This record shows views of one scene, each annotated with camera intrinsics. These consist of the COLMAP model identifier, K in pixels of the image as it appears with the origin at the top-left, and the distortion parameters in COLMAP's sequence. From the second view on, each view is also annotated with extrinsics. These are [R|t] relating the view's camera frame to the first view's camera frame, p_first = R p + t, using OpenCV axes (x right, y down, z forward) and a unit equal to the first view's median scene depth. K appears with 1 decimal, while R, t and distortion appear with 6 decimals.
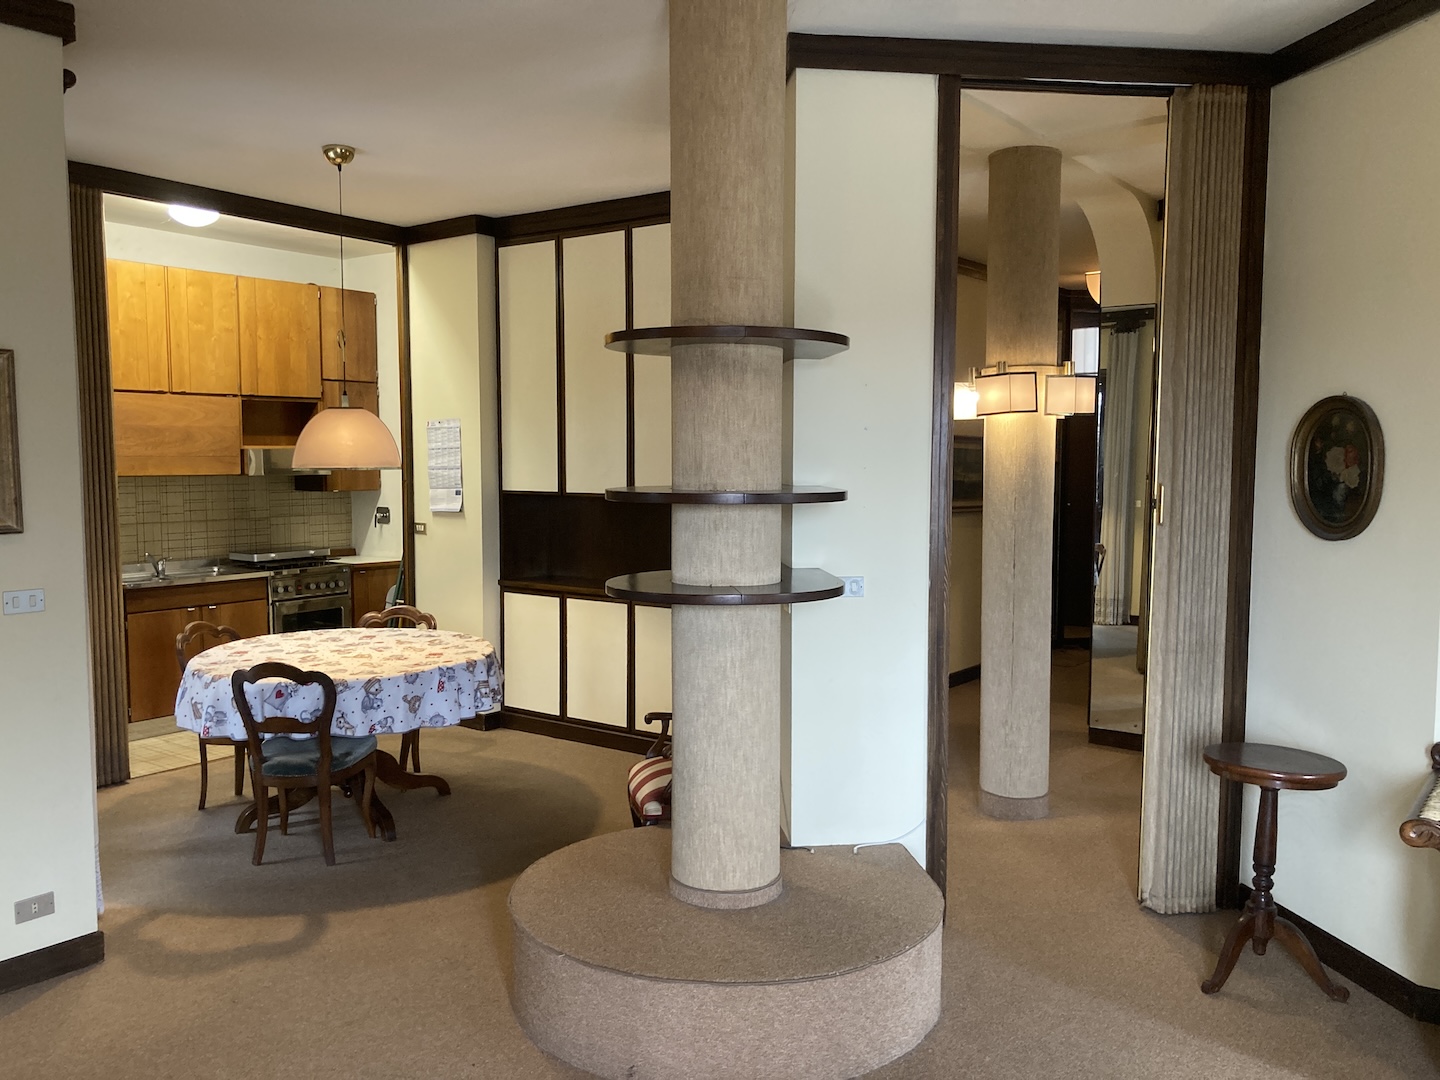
lens RADIAL K [[1178.9, 0, 721.1], [0, 1178.9, 536.9], [0, 0, 1]] dist [0.018142, -0.017382]
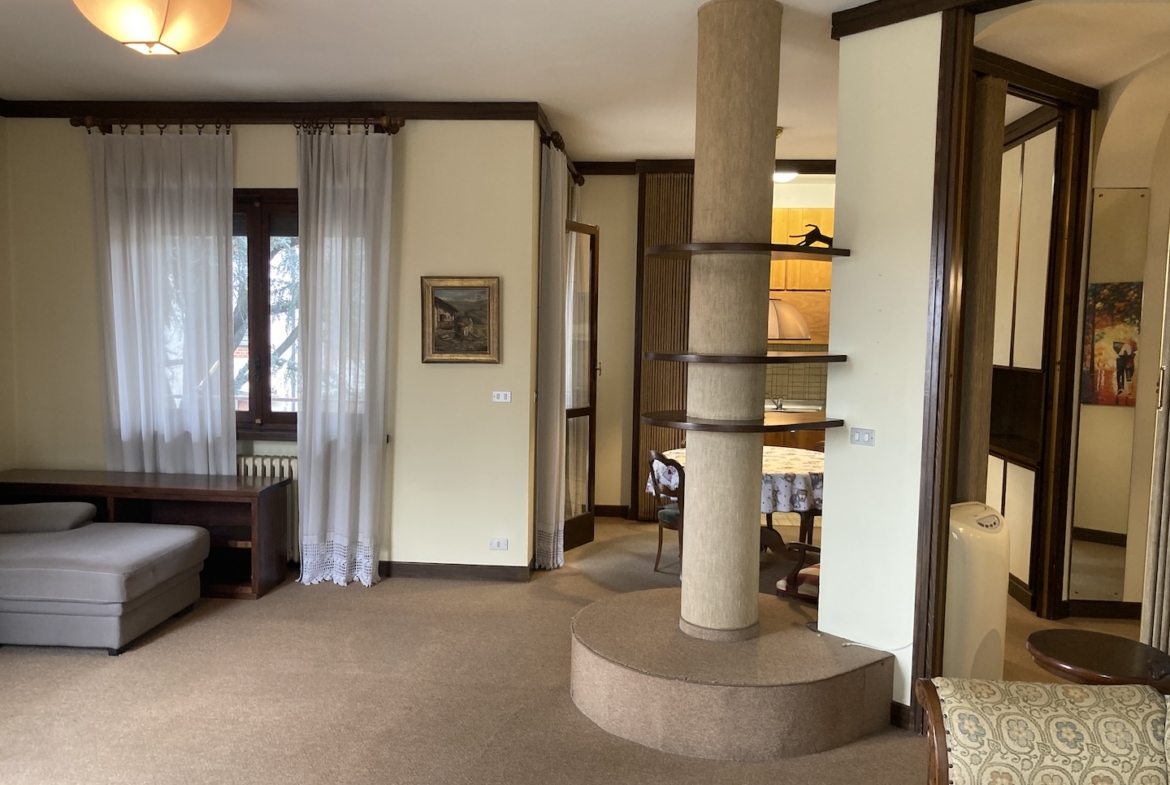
lens RADIAL K [[979.2, 0, 585.9], [0, 979.2, 393.8], [0, 0, 1]] dist [-0.010809, -0.001271]
pose [[0.510051, 0.065364, -0.857657, 0.875888], [-0.073770, 0.996759, 0.032094, -0.015285], [0.856975, 0.046900, 0.513219, 0.218280]]
